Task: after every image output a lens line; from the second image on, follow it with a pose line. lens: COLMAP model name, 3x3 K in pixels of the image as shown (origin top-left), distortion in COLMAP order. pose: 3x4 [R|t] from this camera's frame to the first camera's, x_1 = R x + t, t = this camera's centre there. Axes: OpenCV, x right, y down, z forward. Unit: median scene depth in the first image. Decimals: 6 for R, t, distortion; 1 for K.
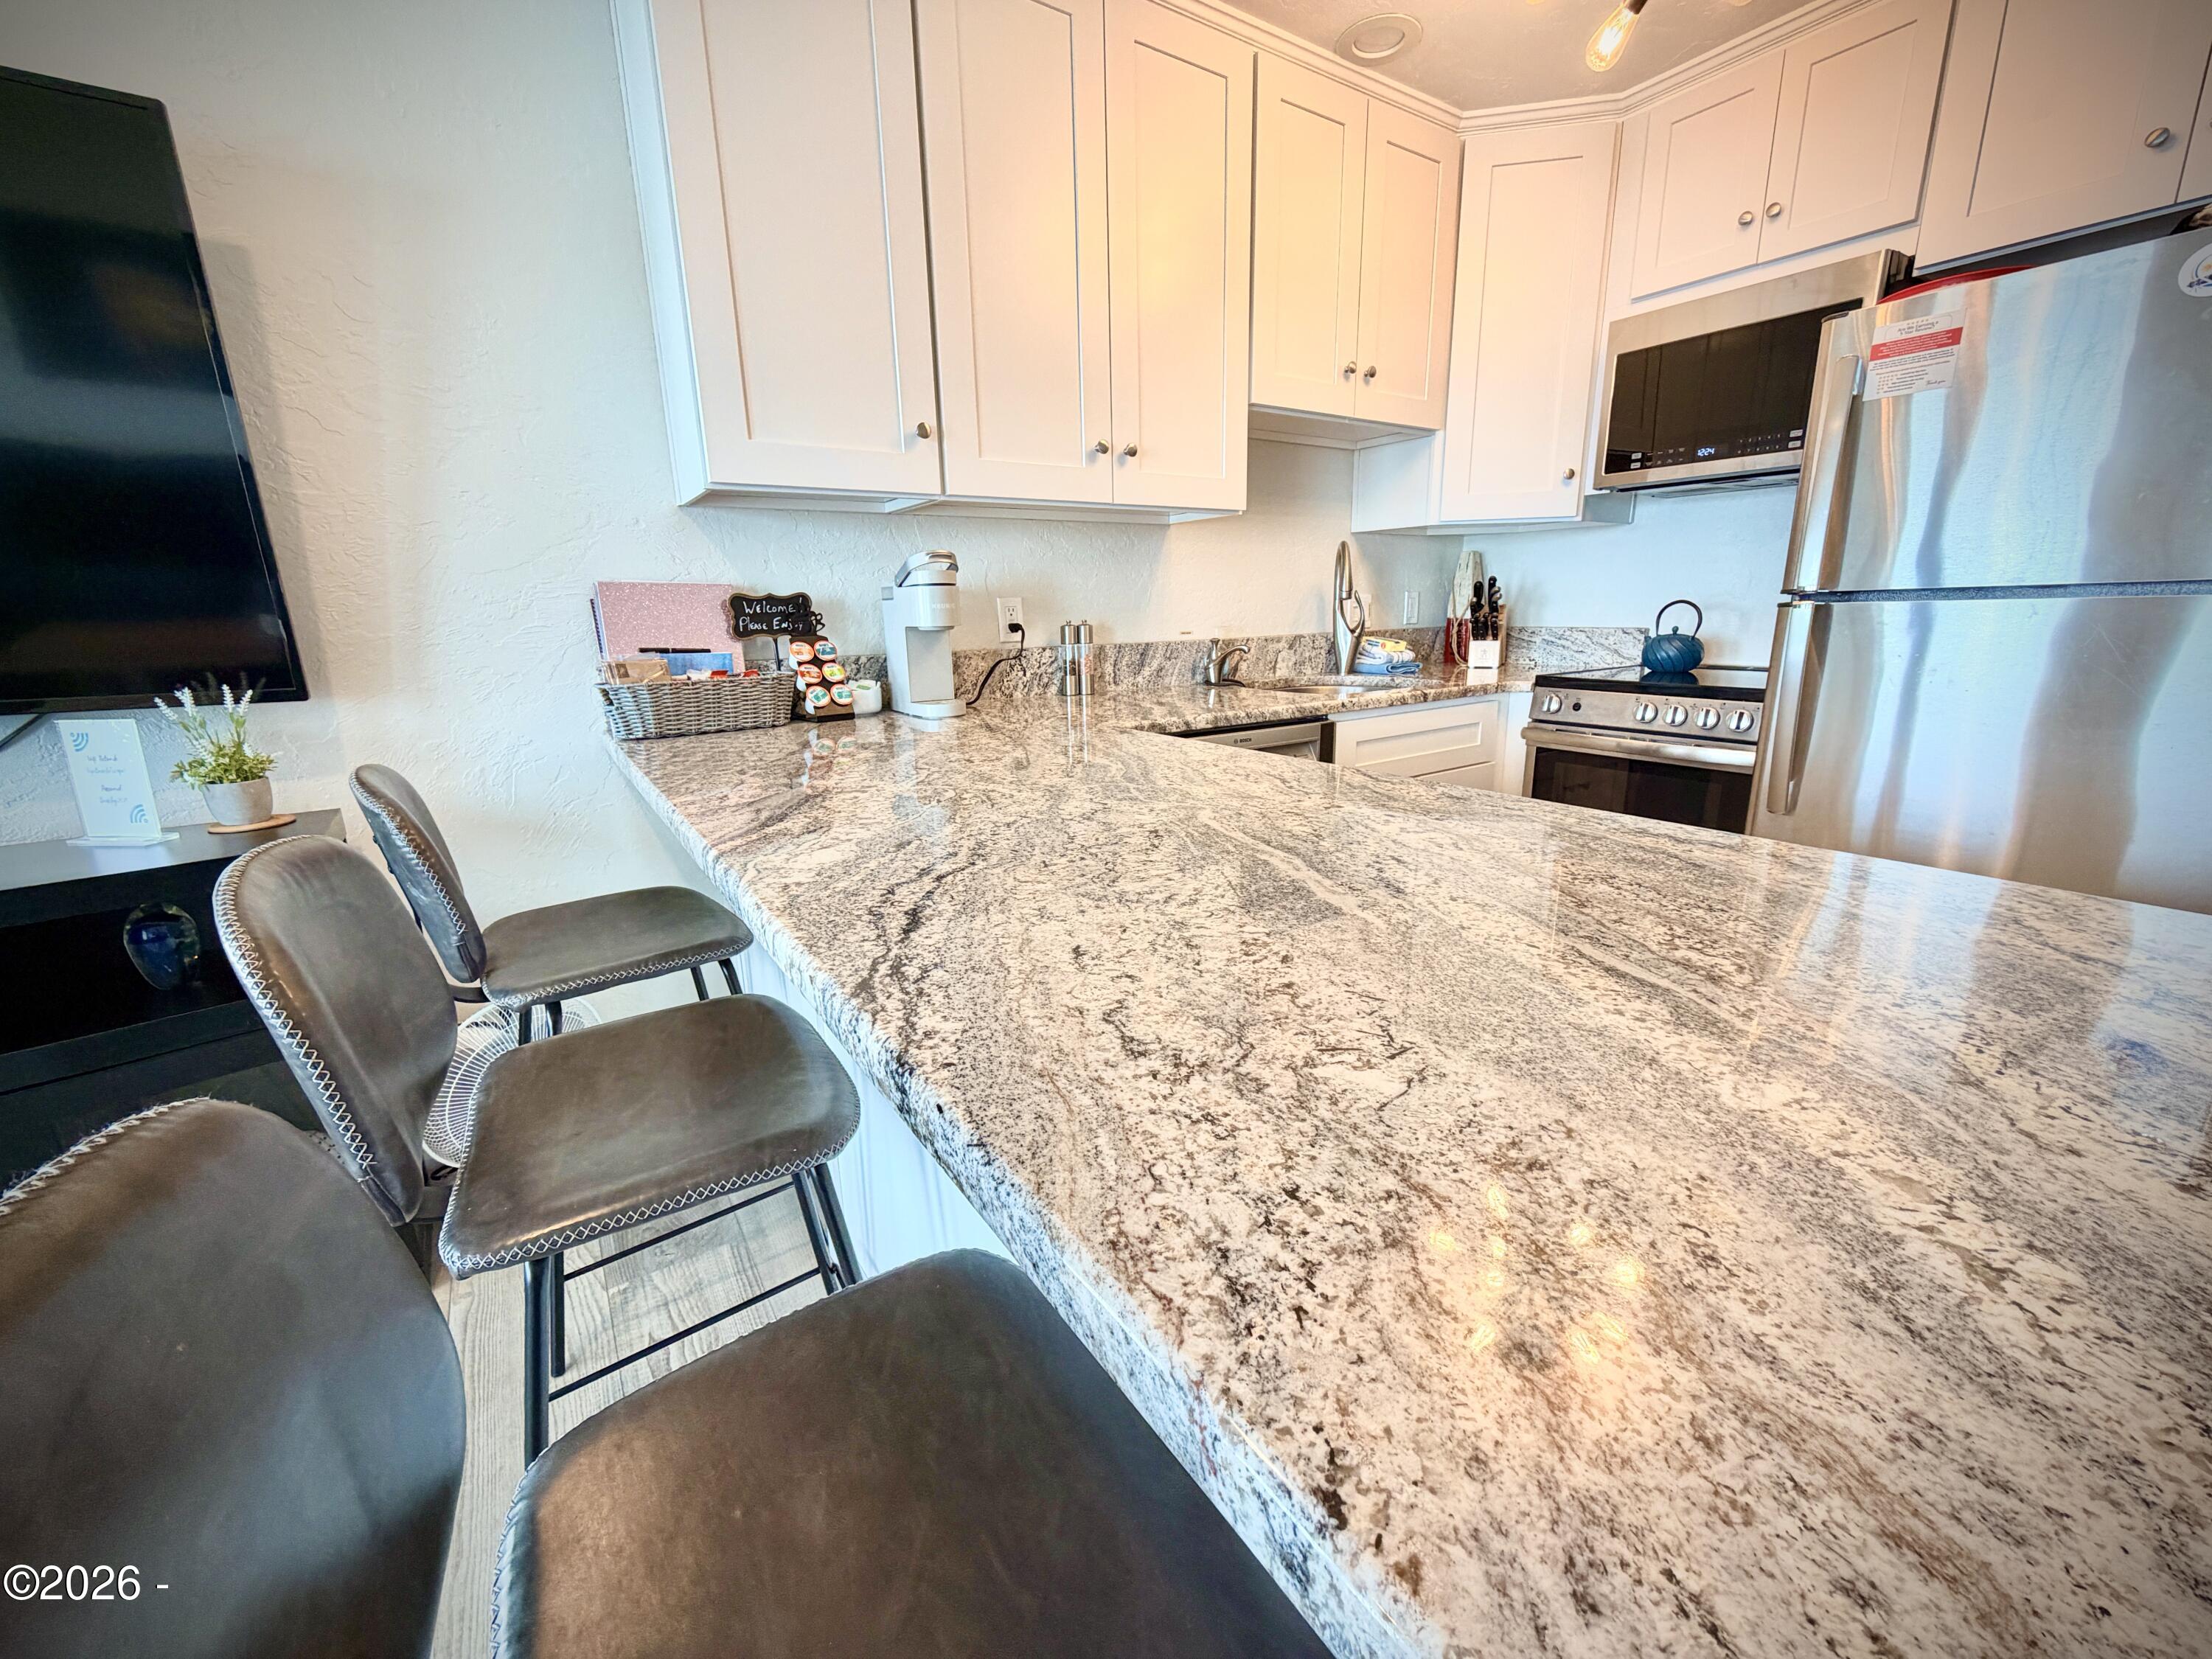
lens RADIAL K [[879.3, 0, 1113.7], [0, 879.3, 827.0], [0, 0, 1]] dist [-0.001022, 0.000203]
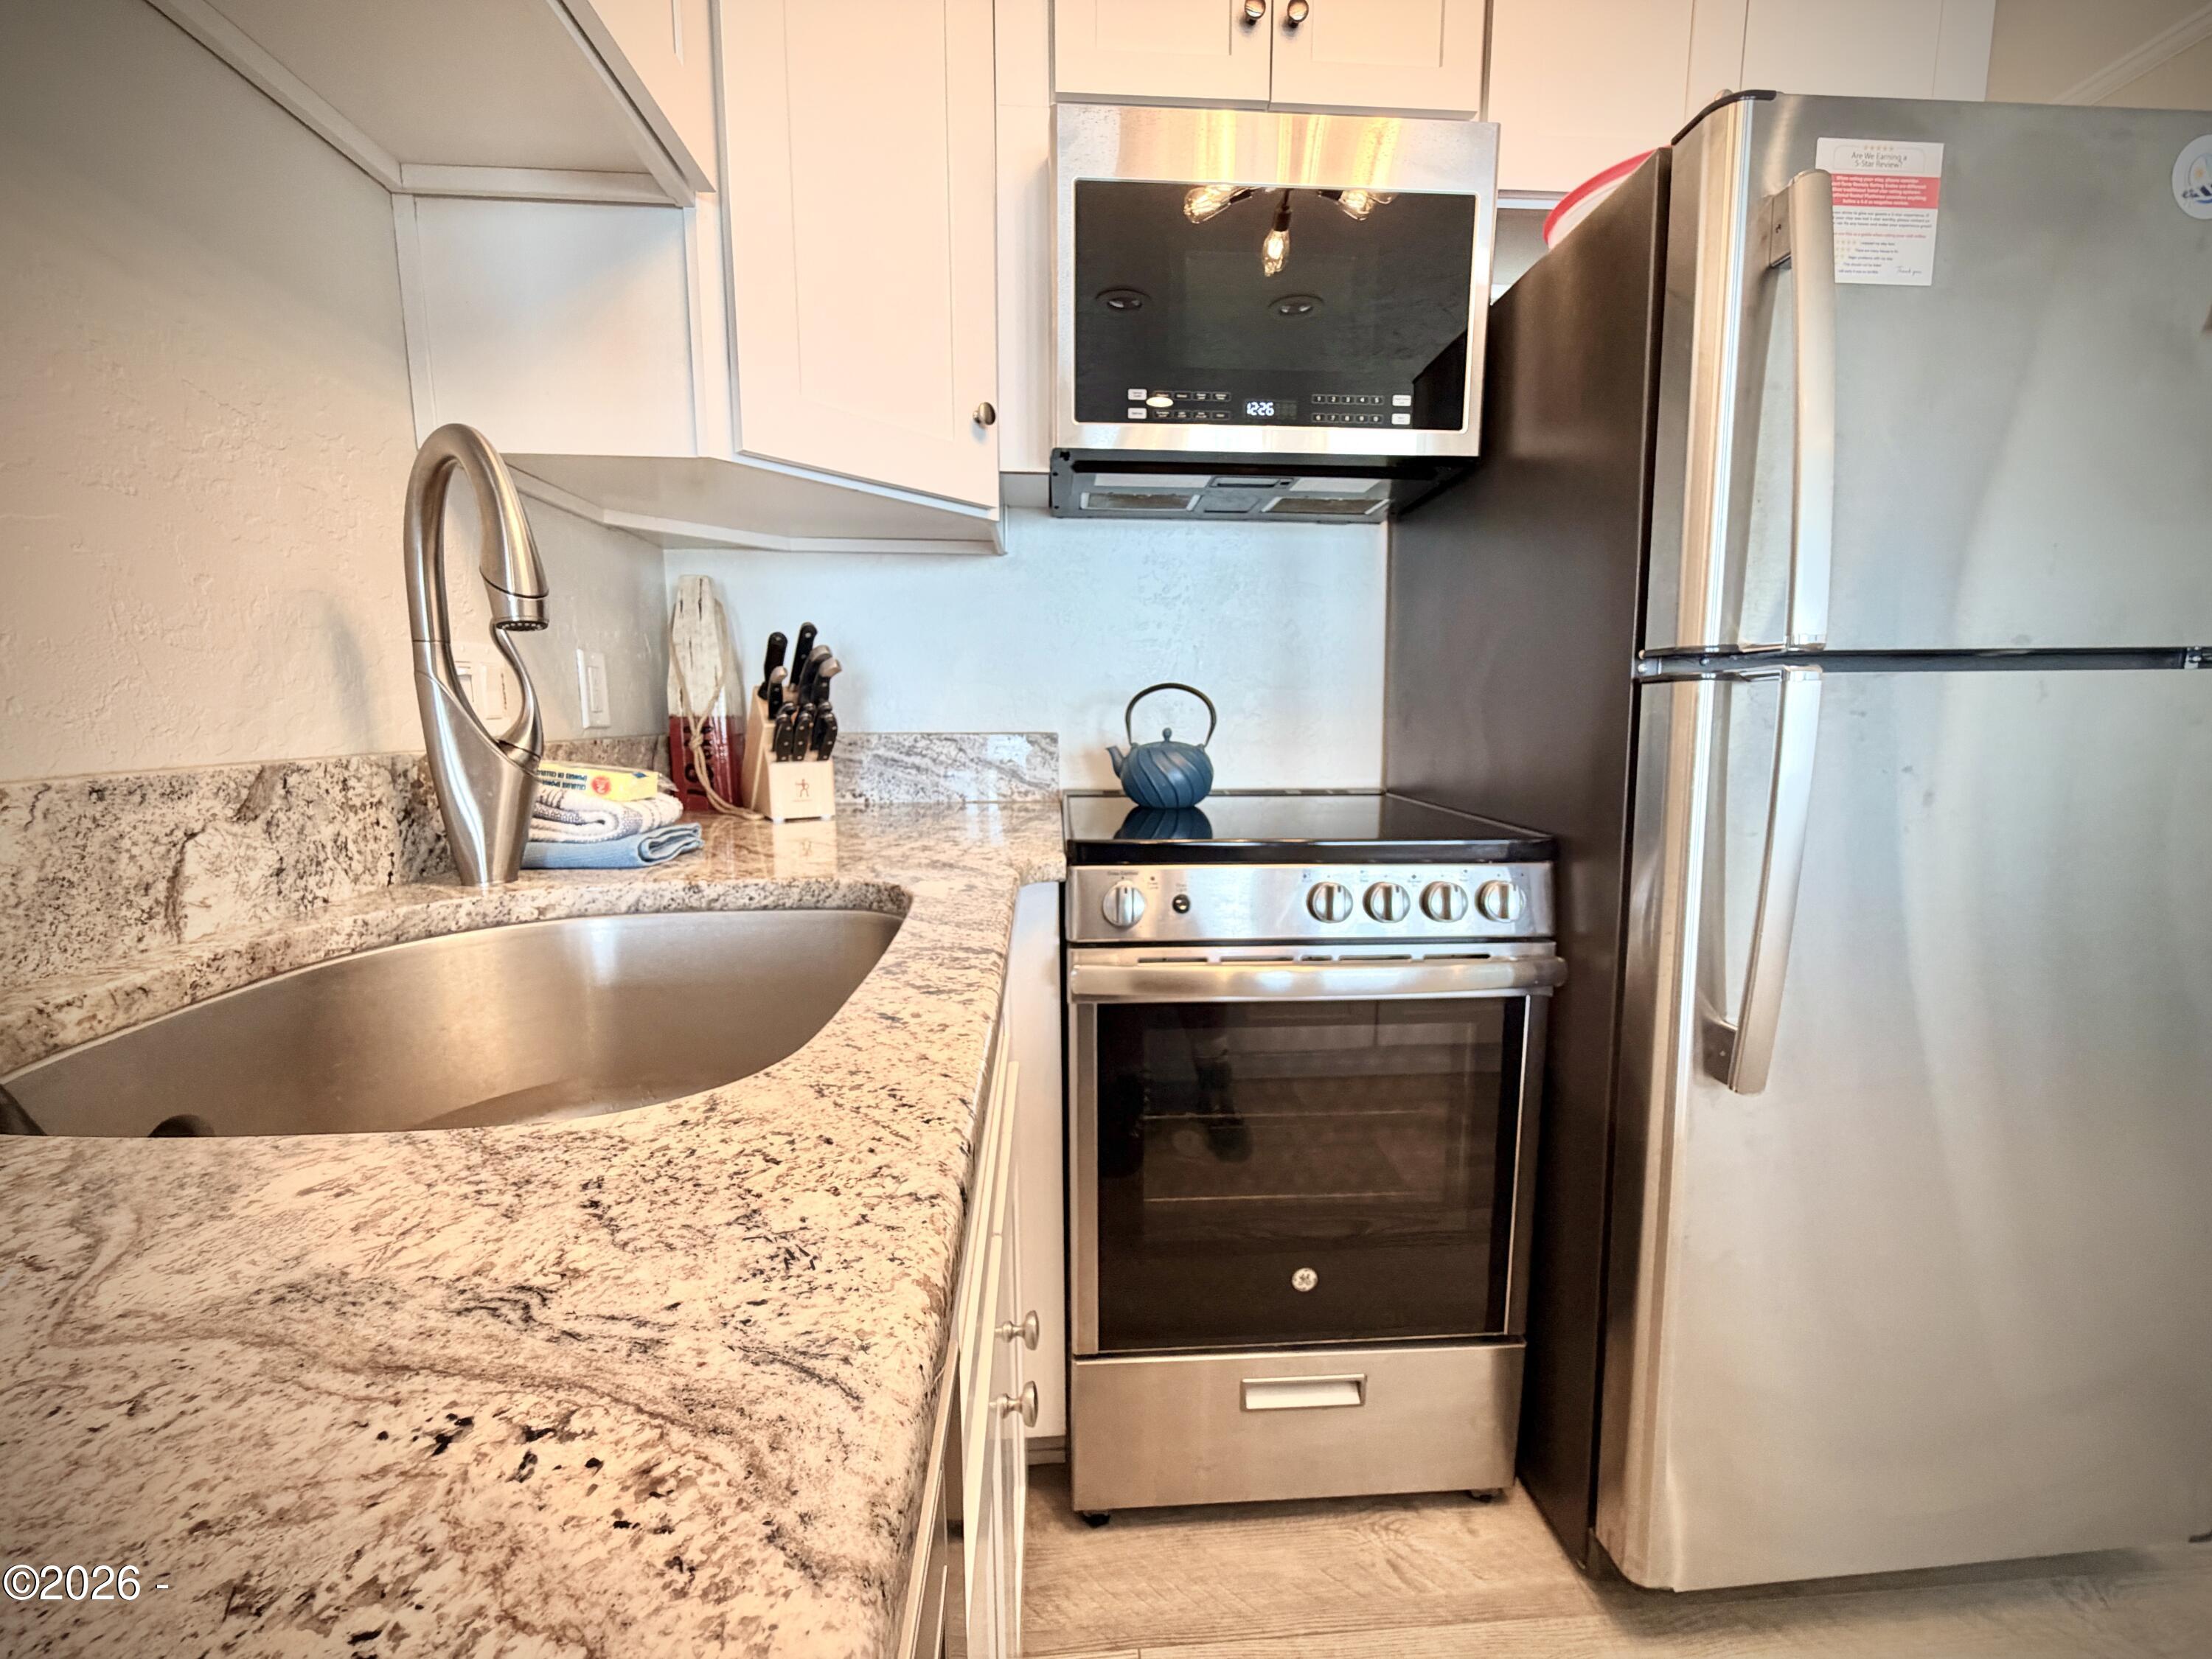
lens RADIAL K [[886.4, 0, 1114.2], [0, 886.4, 827.7], [0, 0, 1]] dist [-0.000891, 0.000239]
pose [[0.501653, -0.094947, 0.859843, 0.125372], [0.201421, 0.979460, -0.009359, -0.171802], [-0.841293, 0.177885, 0.510473, 0.769848]]
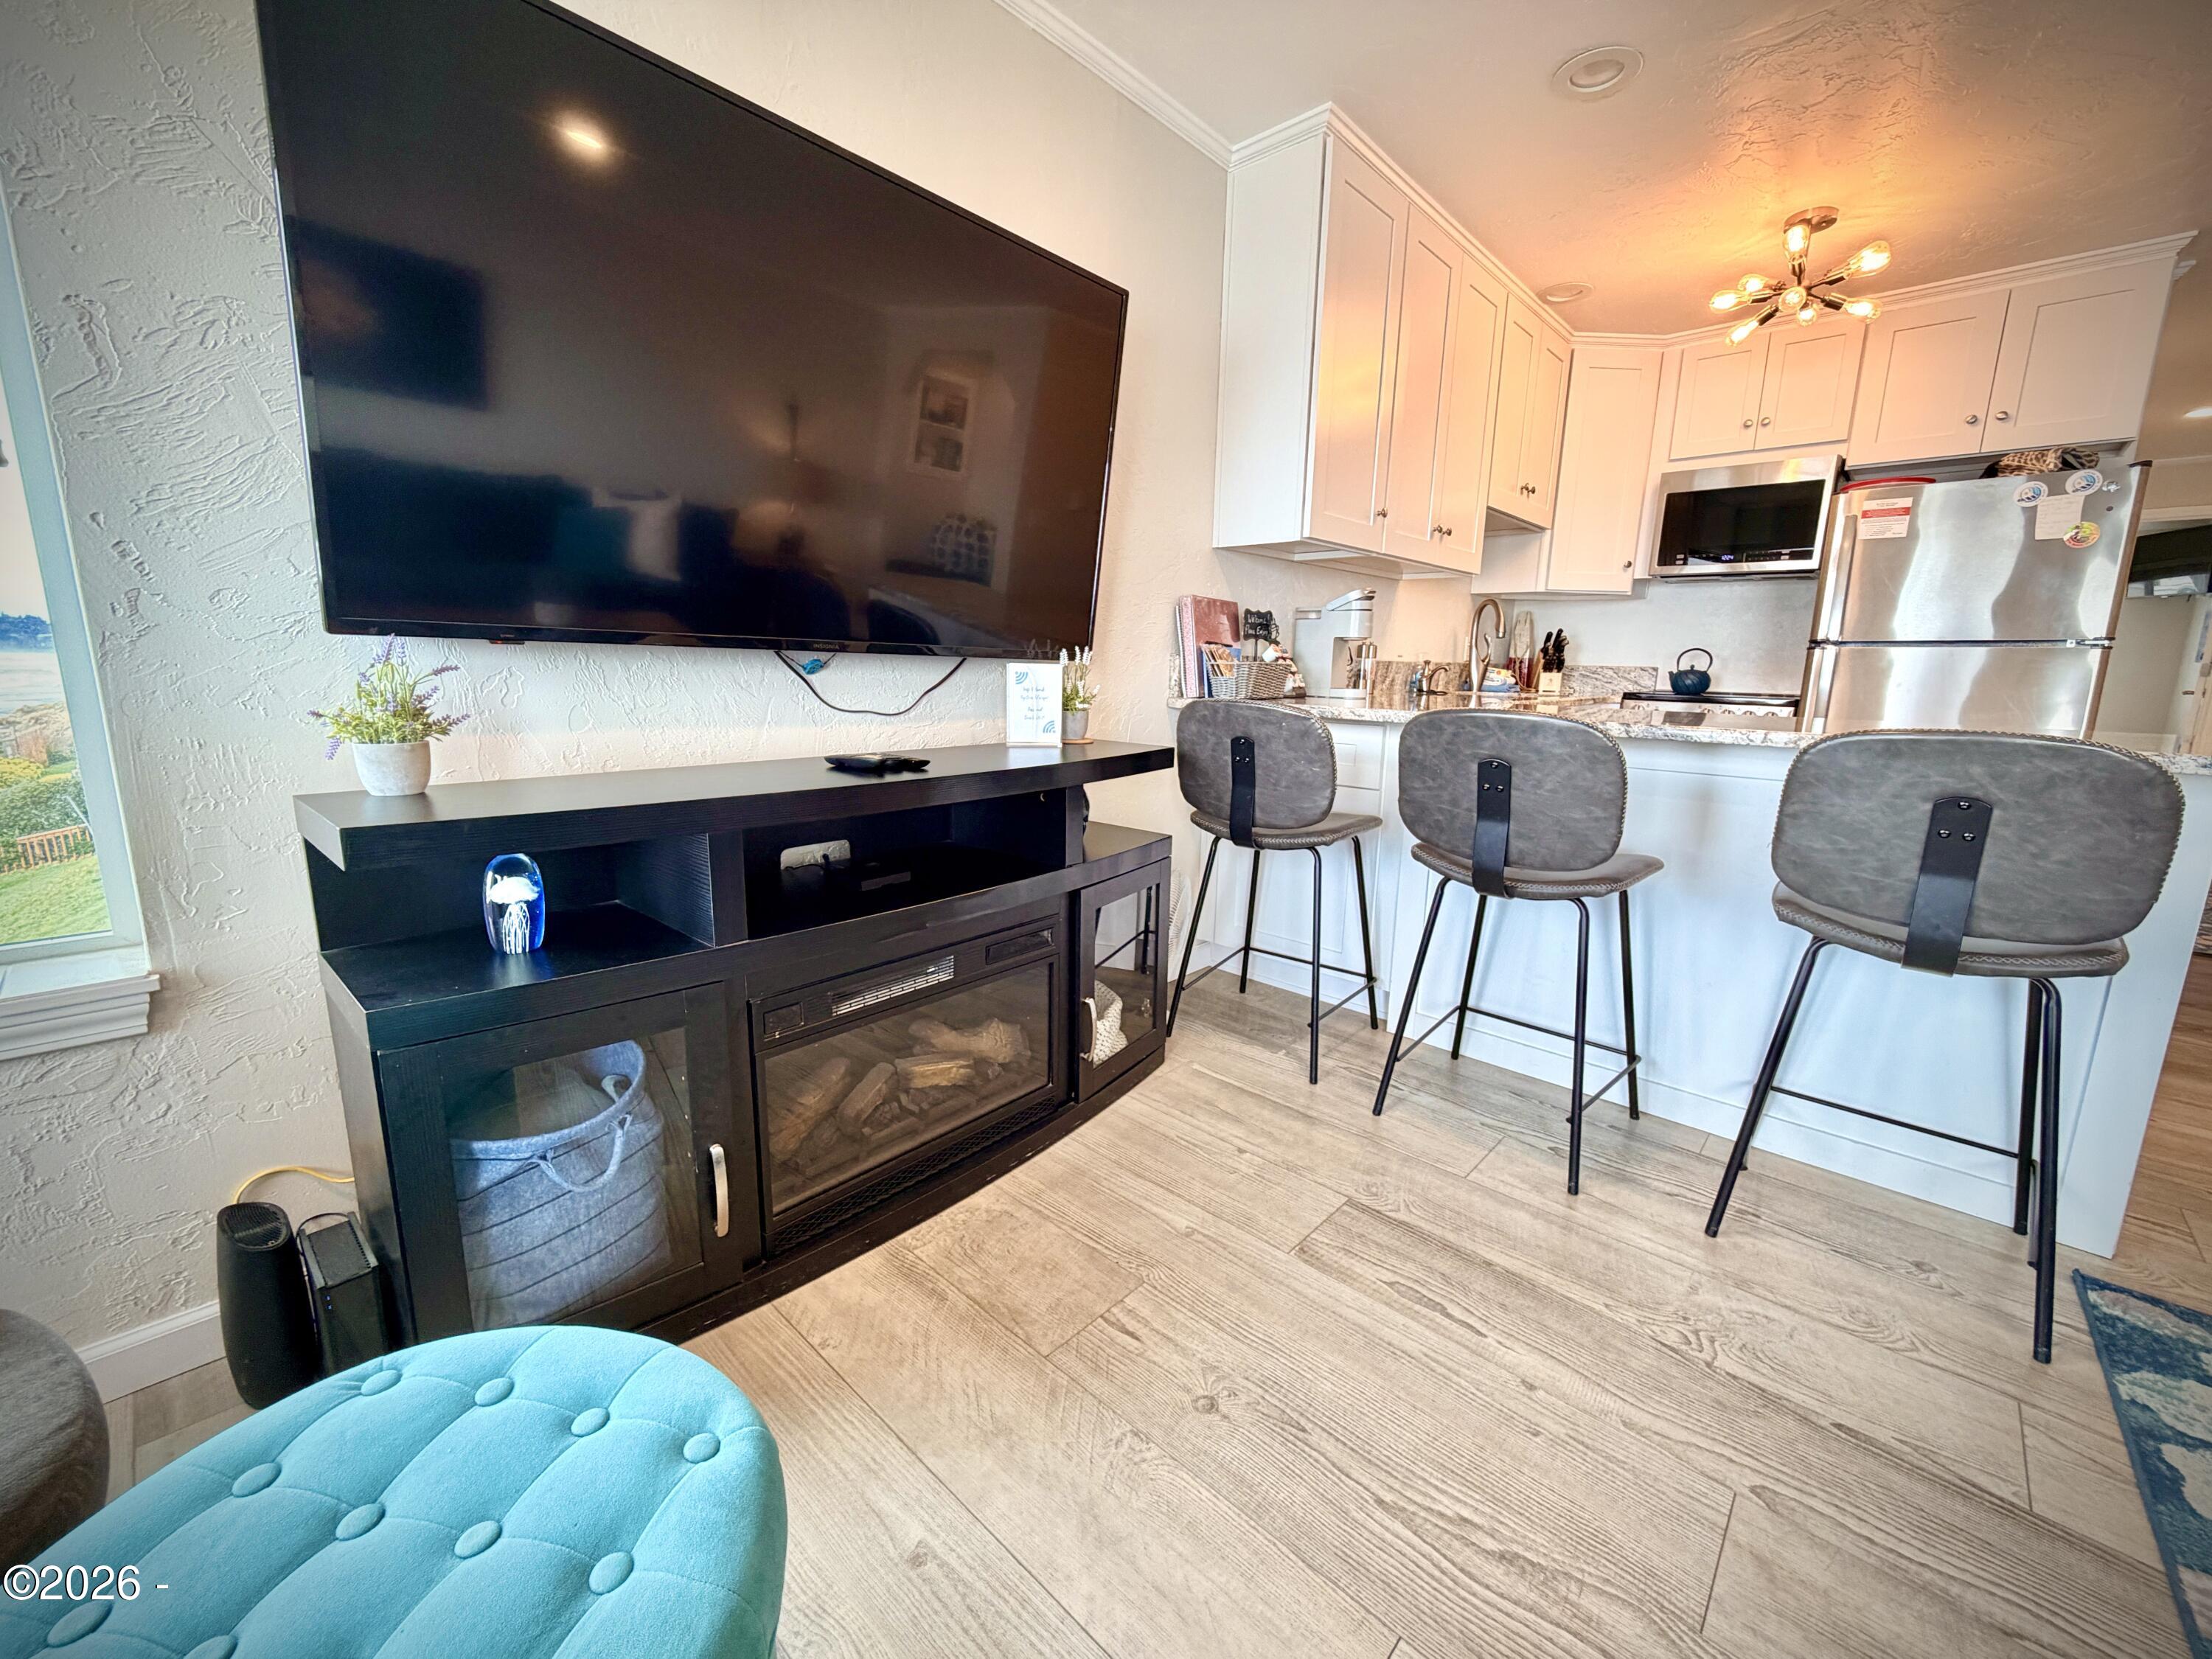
lens RADIAL K [[886.4, 0, 1114.2], [0, 886.4, 827.7], [0, 0, 1]] dist [-0.000891, 0.000239]
pose [[0.970999, -0.003255, 0.239063, -0.754706], [0.017263, 0.998252, -0.056525, 0.134729], [-0.238461, 0.059012, 0.969357, -0.268239]]
